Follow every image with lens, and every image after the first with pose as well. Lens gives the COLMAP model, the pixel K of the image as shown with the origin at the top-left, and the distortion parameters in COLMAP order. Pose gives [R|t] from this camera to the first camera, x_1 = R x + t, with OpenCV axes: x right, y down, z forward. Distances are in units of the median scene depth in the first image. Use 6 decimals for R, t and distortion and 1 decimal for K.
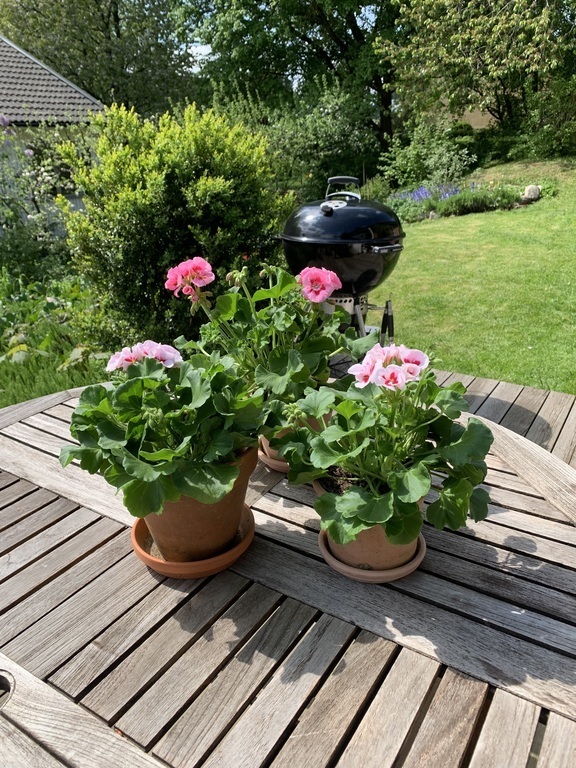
lens RADIAL K [[589.1, 0, 287.9], [0, 589.1, 367.0], [0, 0, 1]] dist [0.027536, -0.023196]
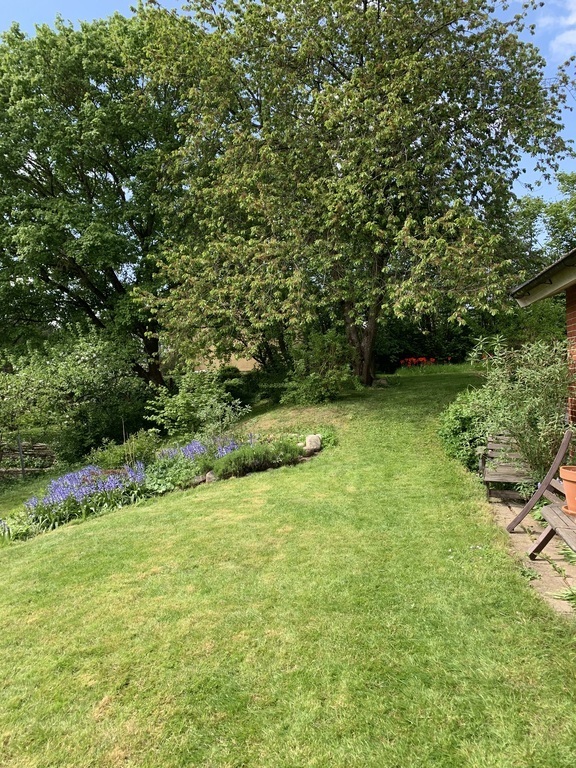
lens RADIAL K [[589.1, 0, 286.7], [0, 589.1, 381.3], [0, 0, 1]] dist [0.027536, -0.023196]
pose [[0.934688, -0.014242, 0.355183, 0.041318], [0.139323, 0.933929, -0.329189, -0.072215], [-0.327028, 0.357174, 0.874917, 0.147151]]
